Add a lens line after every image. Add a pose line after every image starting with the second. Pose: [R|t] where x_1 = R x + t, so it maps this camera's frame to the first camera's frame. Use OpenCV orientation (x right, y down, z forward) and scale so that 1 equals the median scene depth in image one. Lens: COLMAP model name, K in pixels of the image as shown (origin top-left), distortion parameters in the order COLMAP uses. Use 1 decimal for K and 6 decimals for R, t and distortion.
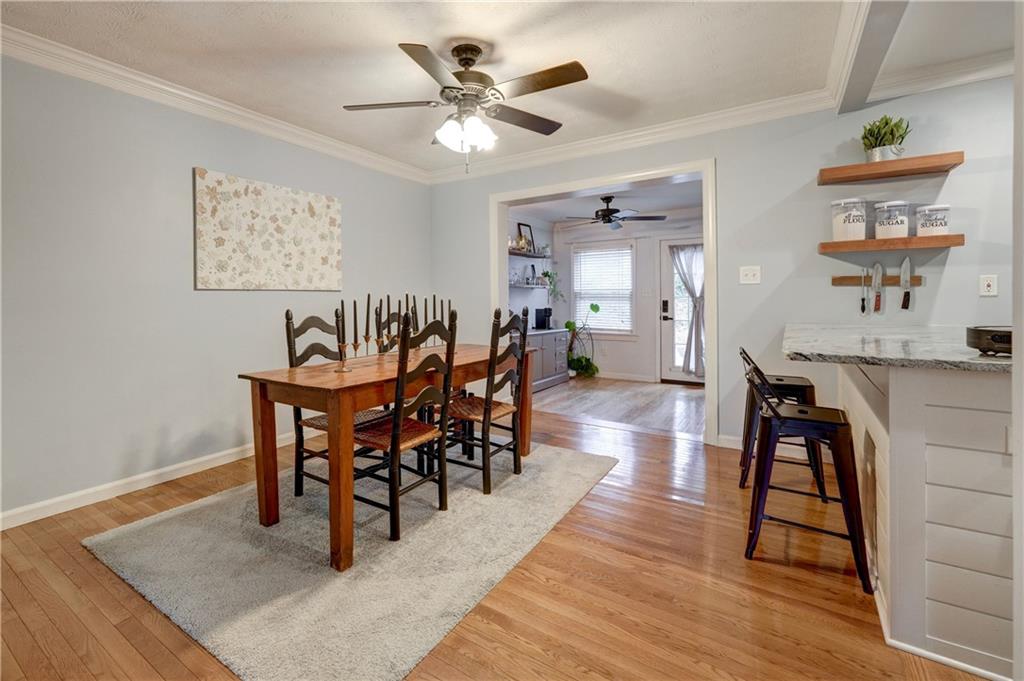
lens RADIAL K [[459.2, 0, 453.5], [0, 459.2, 304.9], [0, 0, 1]] dist [-0.014904, -0.000436]
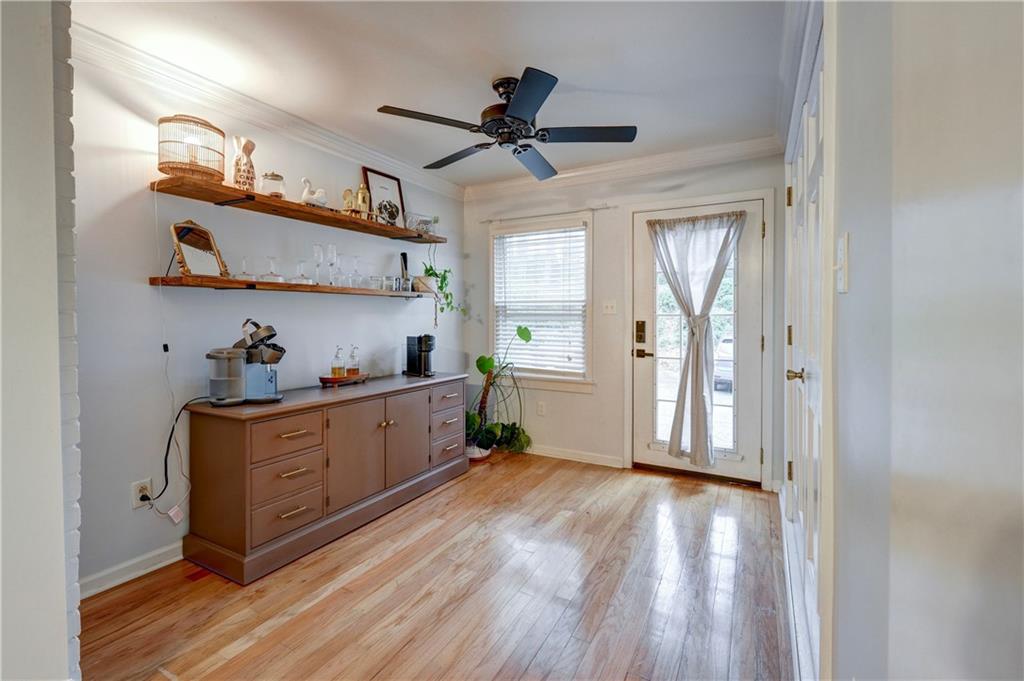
lens RADIAL K [[417.3, 0, 537.8], [0, 417.3, 327.9], [0, 0, 1]] dist [0.000913, -0.001467]
pose [[0.989814, 0.000812, 0.142364, 0.258541], [-0.003331, 0.999842, 0.017462, -0.009916], [-0.142327, -0.017759, 0.989660, 0.500906]]
